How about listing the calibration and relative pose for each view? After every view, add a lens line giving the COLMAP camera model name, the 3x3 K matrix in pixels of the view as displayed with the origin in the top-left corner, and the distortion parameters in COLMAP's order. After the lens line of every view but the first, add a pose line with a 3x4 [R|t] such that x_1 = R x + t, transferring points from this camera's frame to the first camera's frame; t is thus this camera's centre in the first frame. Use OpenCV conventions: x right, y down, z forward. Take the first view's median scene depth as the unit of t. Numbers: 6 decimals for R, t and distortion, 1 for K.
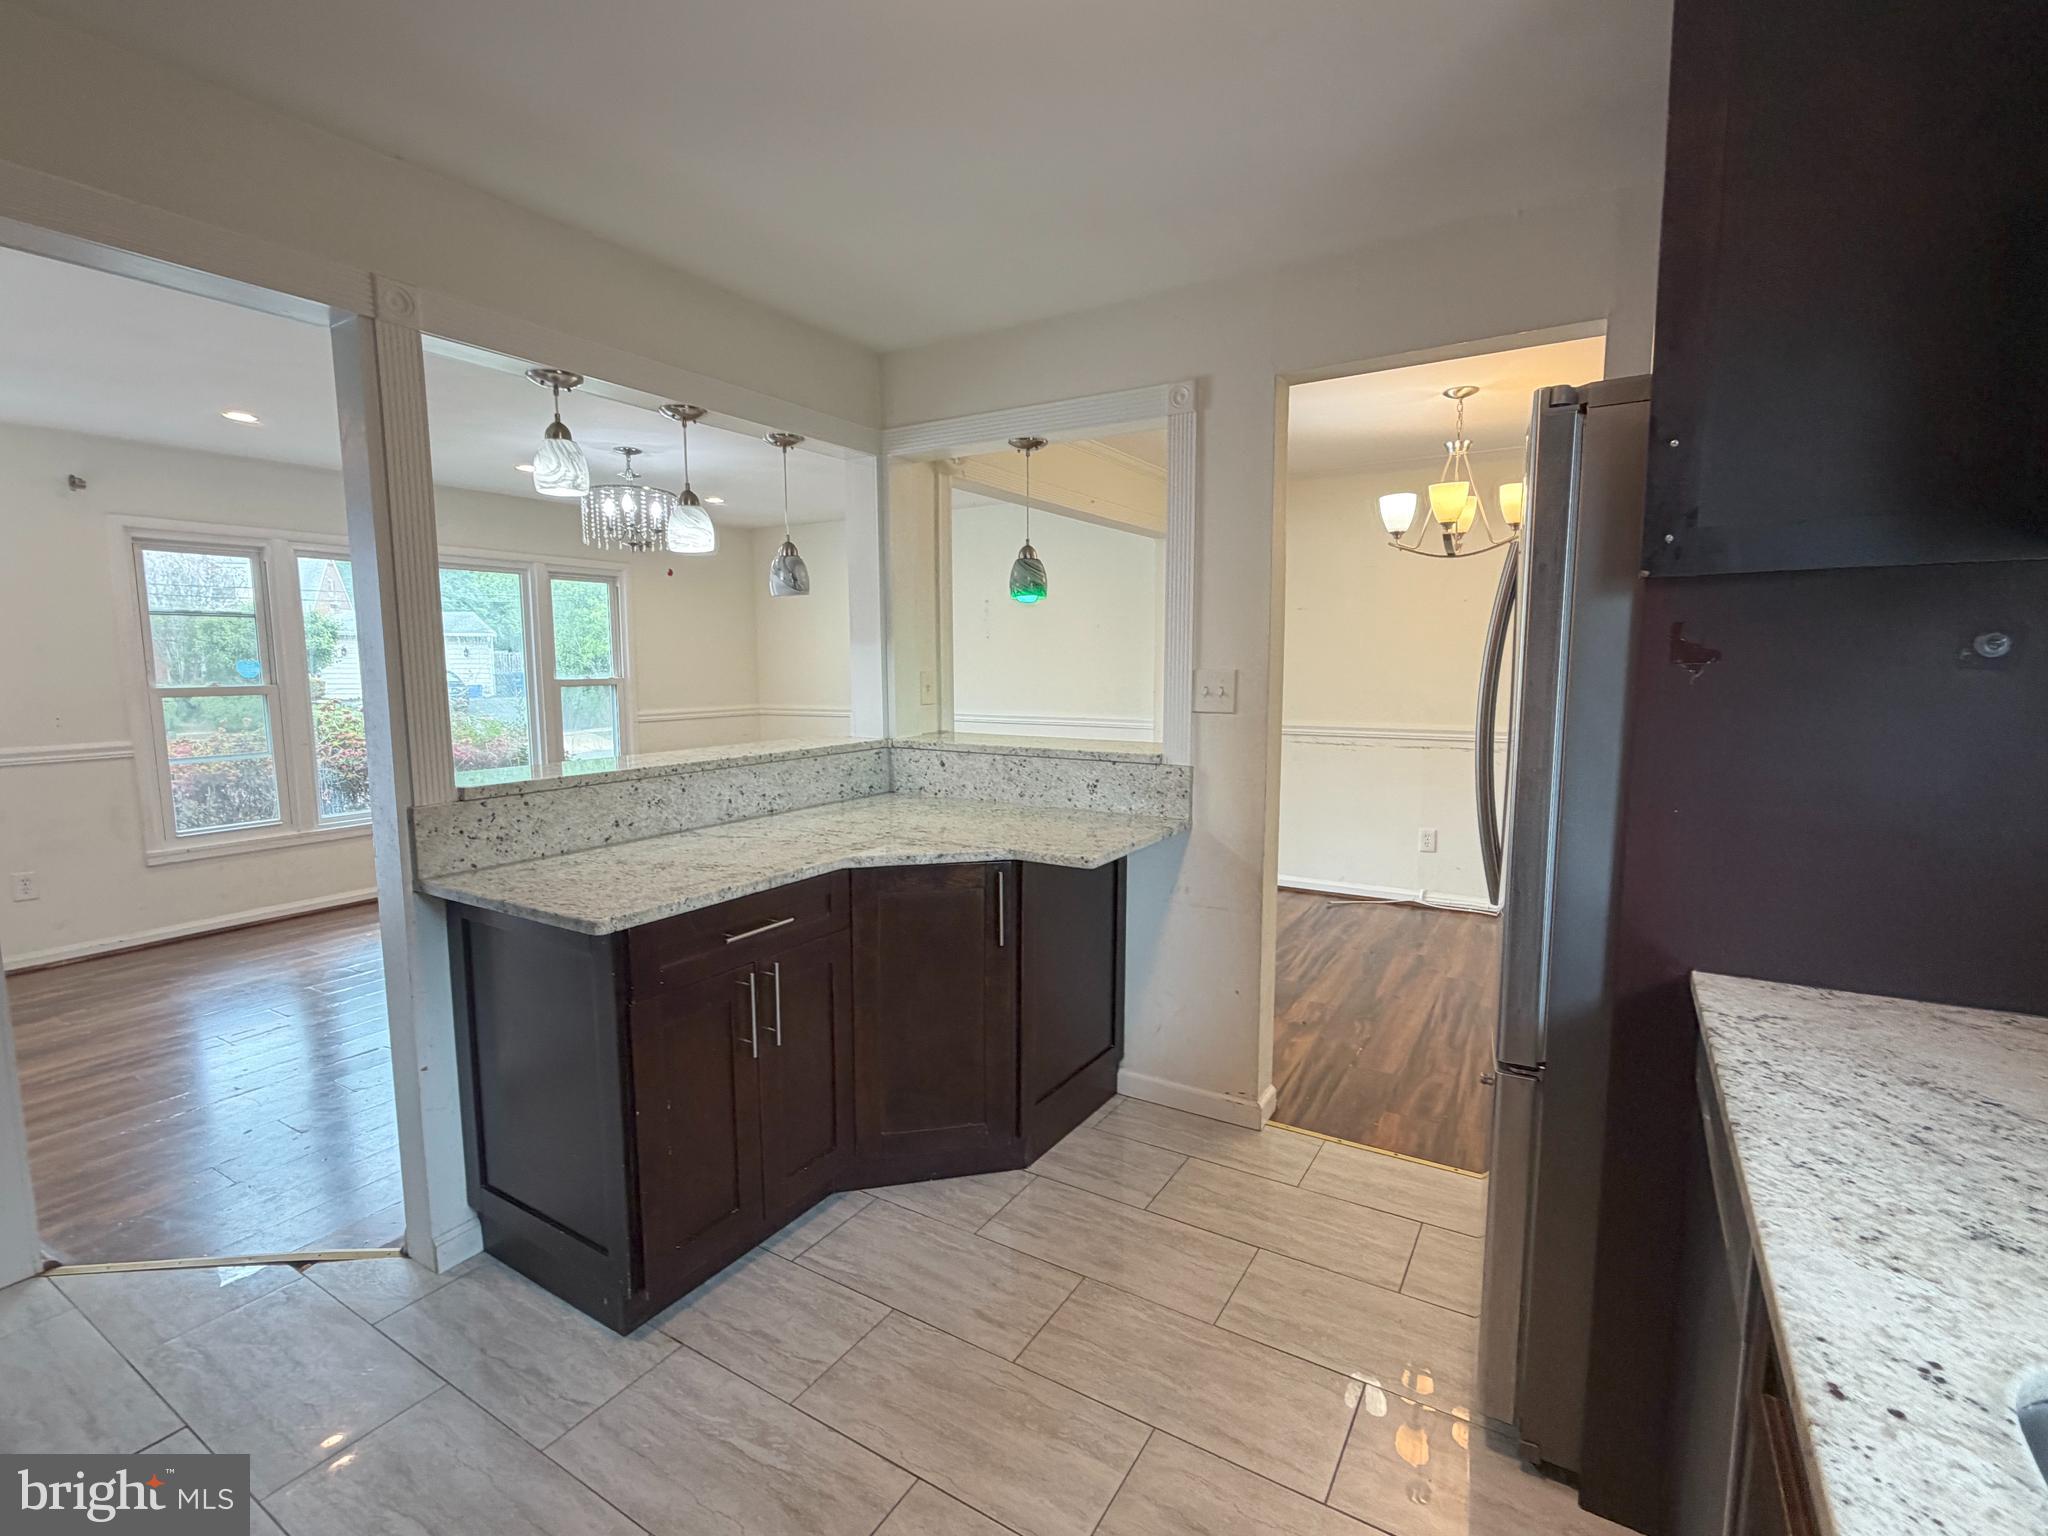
lens RADIAL K [[941.0, 0, 1019.1], [0, 941.0, 770.2], [0, 0, 1]] dist [0.003299, -0.000696]
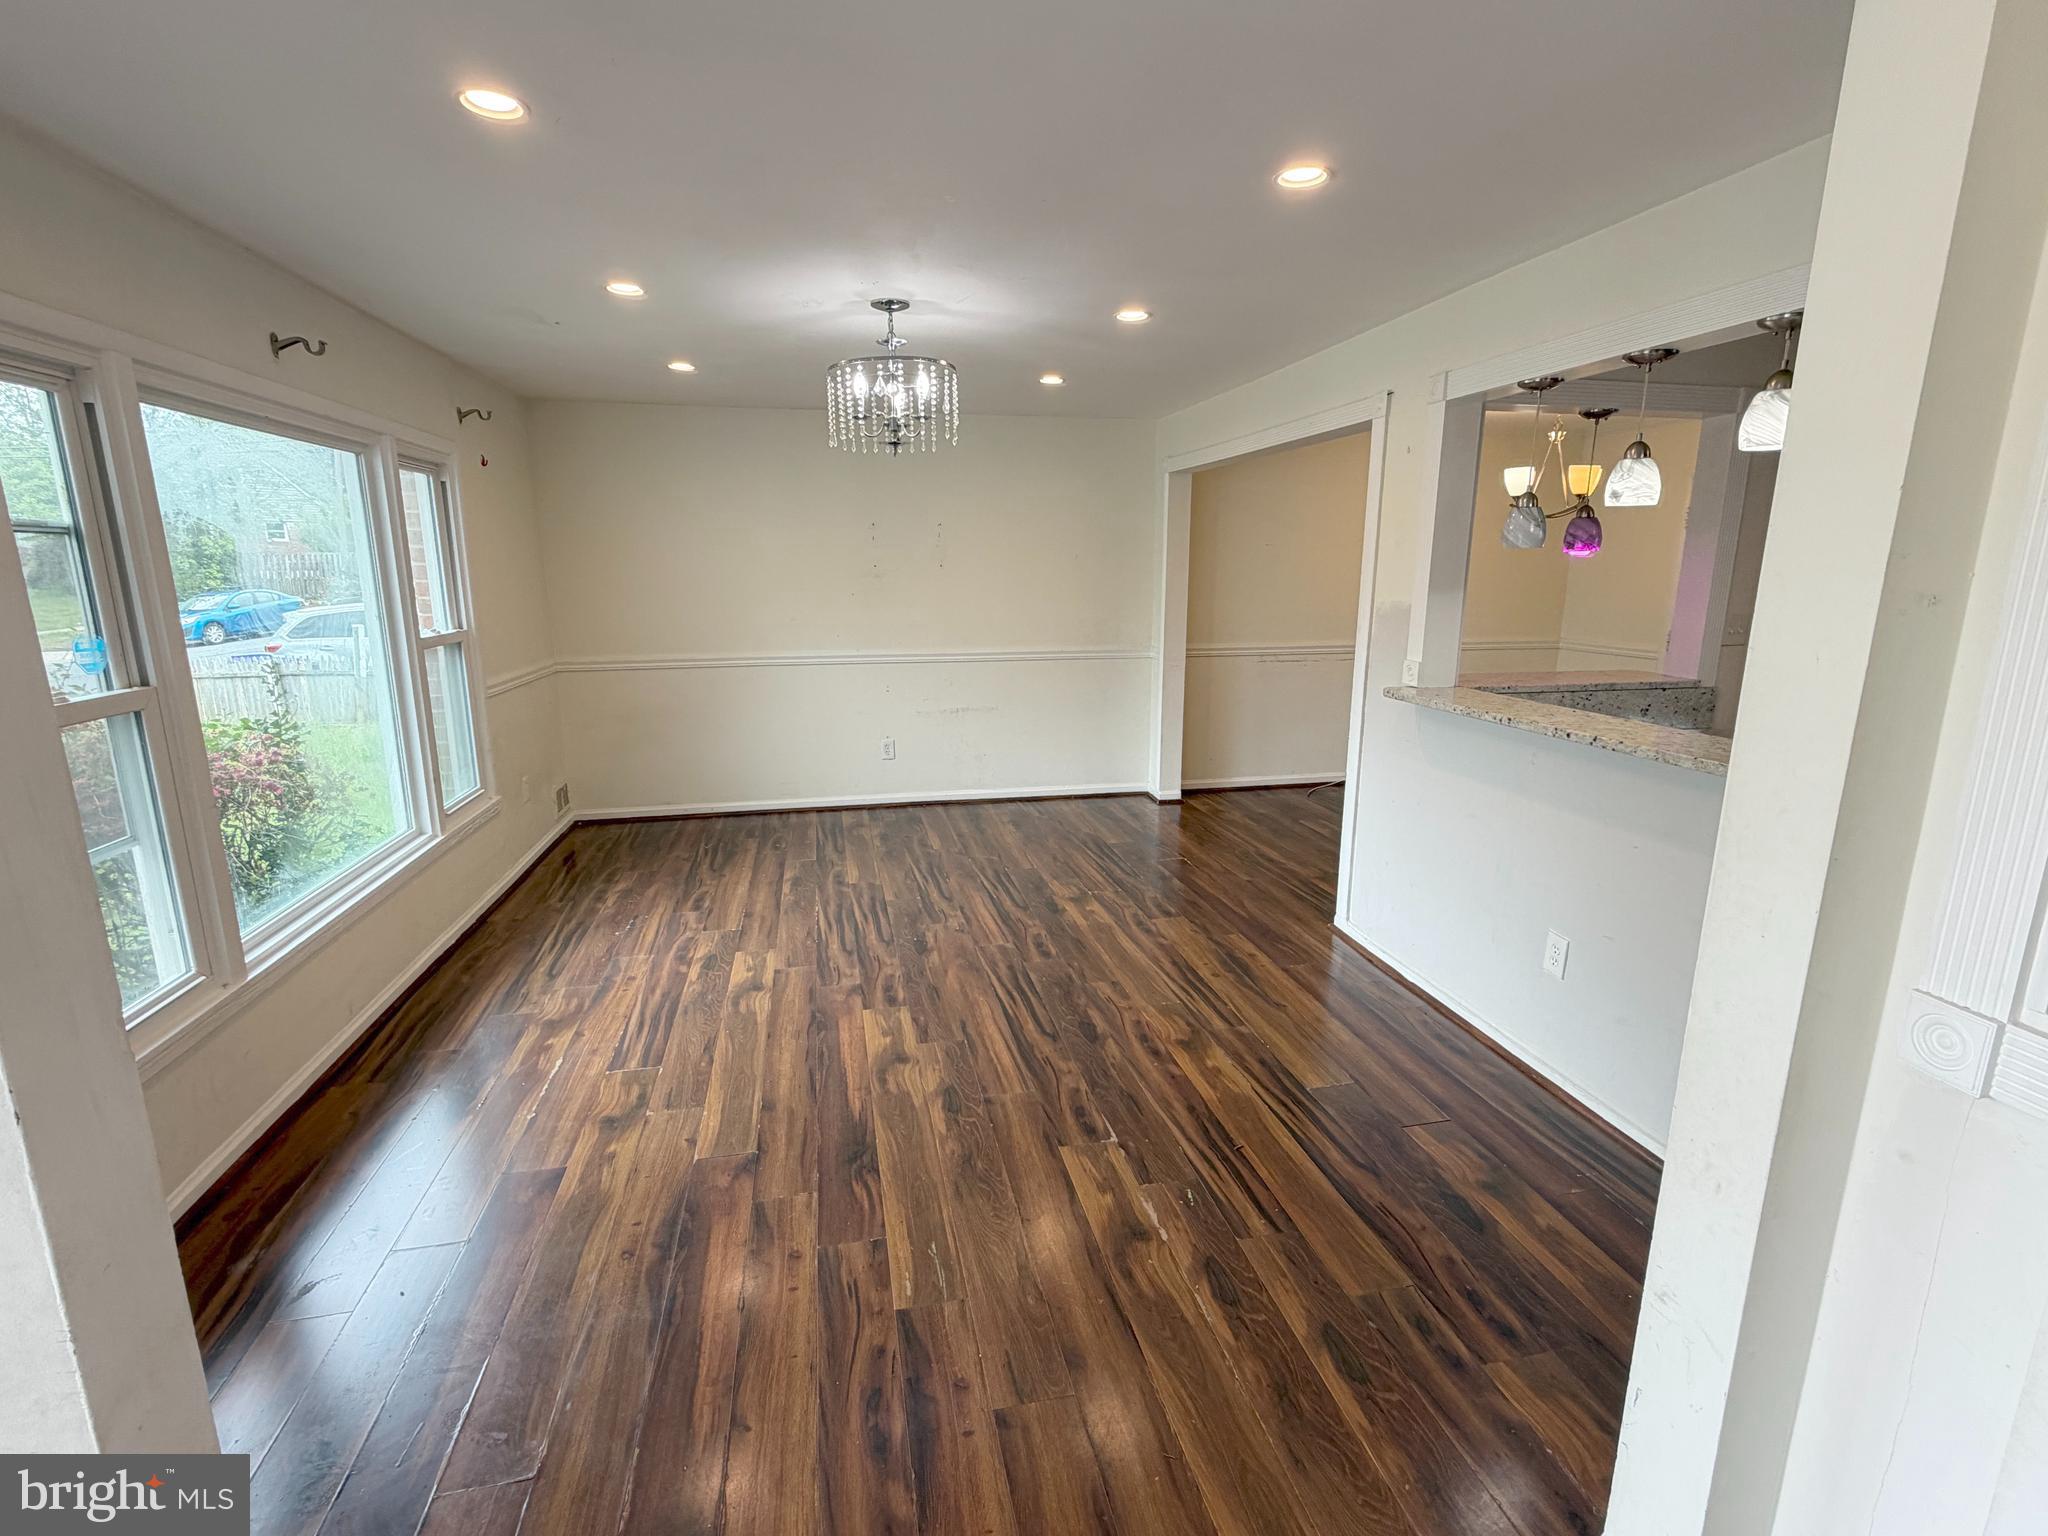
lens RADIAL K [[941.0, 0, 1019.1], [0, 941.0, 770.2], [0, 0, 1]] dist [0.003299, -0.000696]
pose [[0.725602, -0.146640, 0.672309, -0.807343], [0.080895, 0.988433, 0.128283, -0.077396], [-0.683344, -0.038696, 0.729071, 0.389913]]
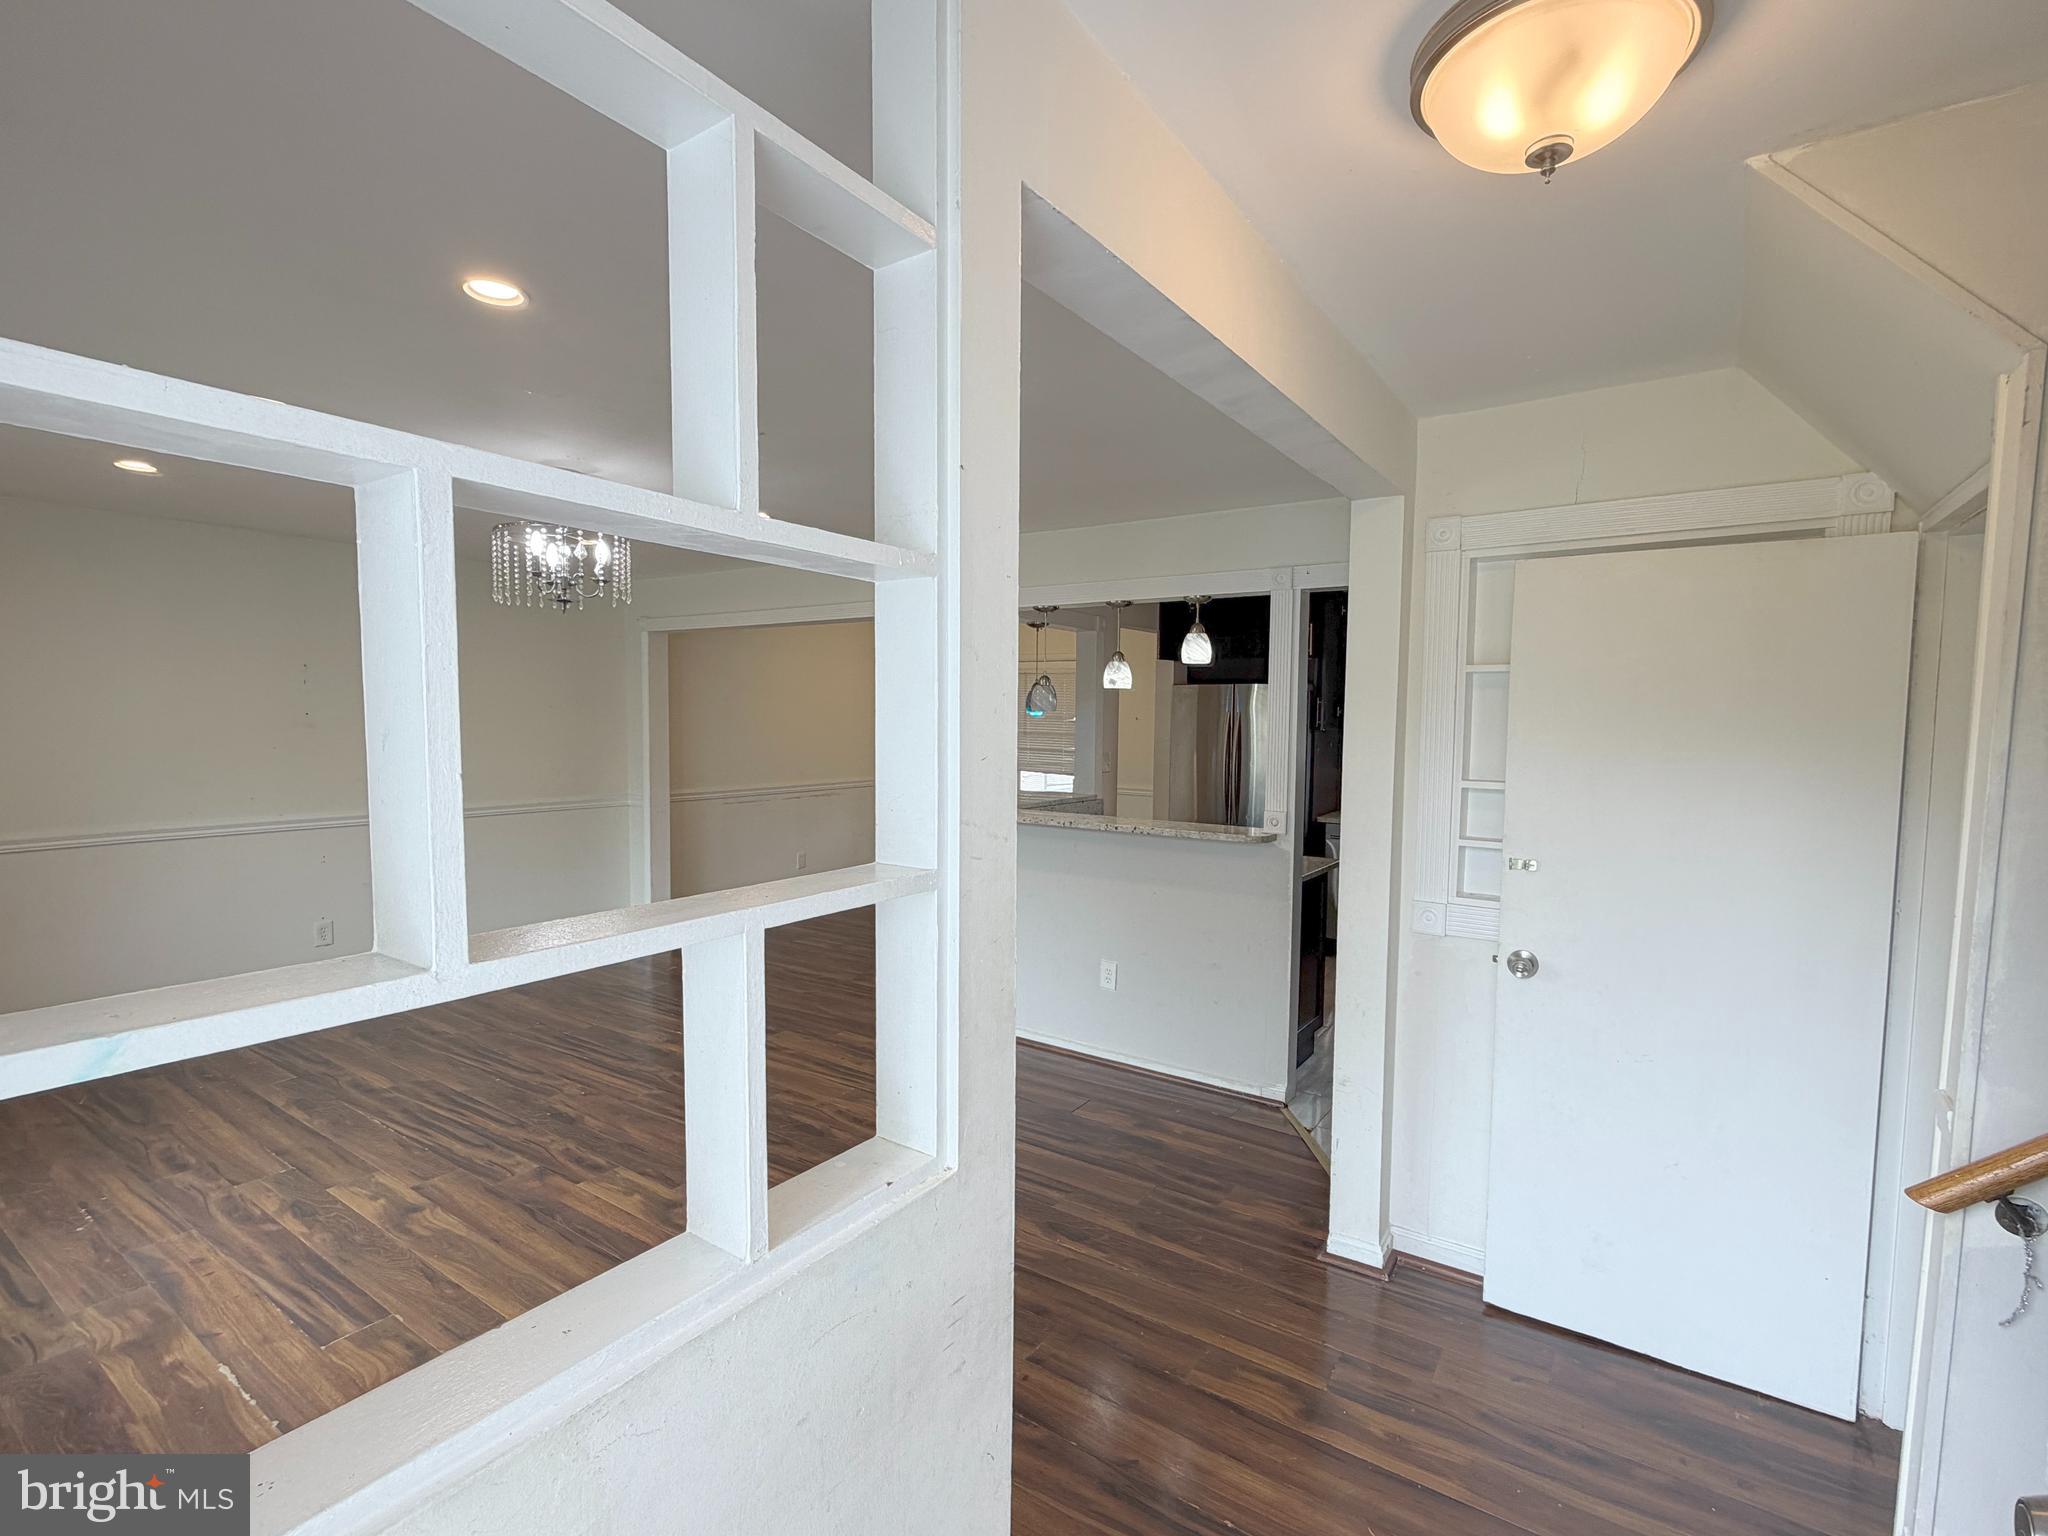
lens RADIAL K [[941.0, 0, 1019.1], [0, 941.0, 770.2], [0, 0, 1]] dist [0.003299, -0.000696]
pose [[0.046934, -0.053292, 0.997475, -1.058049], [0.104496, 0.993359, 0.048155, -0.104213], [-0.993417, 0.101973, 0.052191, 0.596517]]
